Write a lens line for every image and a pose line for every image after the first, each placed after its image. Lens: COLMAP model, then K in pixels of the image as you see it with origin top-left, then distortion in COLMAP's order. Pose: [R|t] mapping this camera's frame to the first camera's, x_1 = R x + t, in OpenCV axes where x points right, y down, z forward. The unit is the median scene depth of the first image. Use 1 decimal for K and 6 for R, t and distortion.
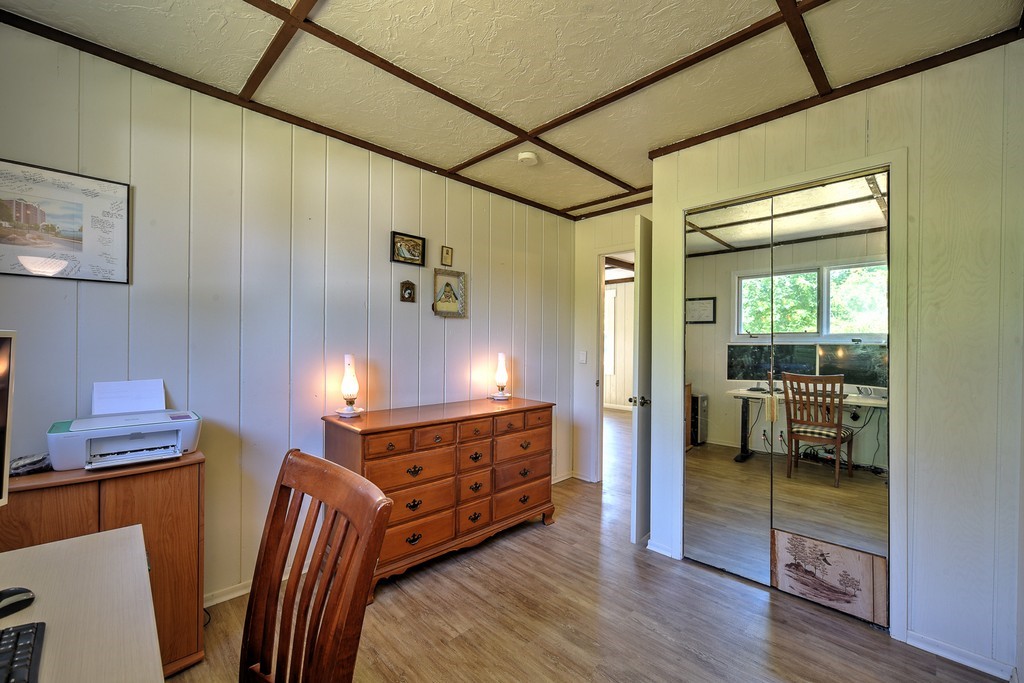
lens RADIAL K [[424.2, 0, 510.5], [0, 424.2, 346.4], [0, 0, 1]] dist [-0.007217, 0.001162]
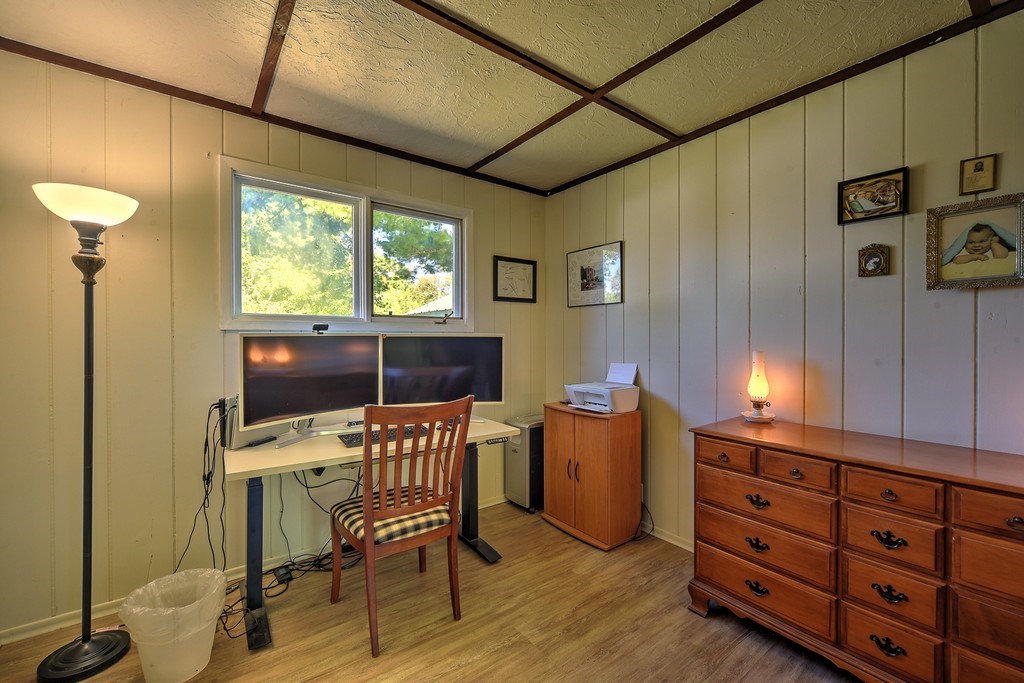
lens RADIAL K [[424.2, 0, 510.5], [0, 424.2, 337.8], [0, 0, 1]] dist [-0.007217, 0.001162]
pose [[-0.129548, -0.006860, -0.991549, 0.529743], [-0.004801, 0.999969, -0.006291, -0.000842], [0.991562, 0.003945, -0.129577, 0.563564]]
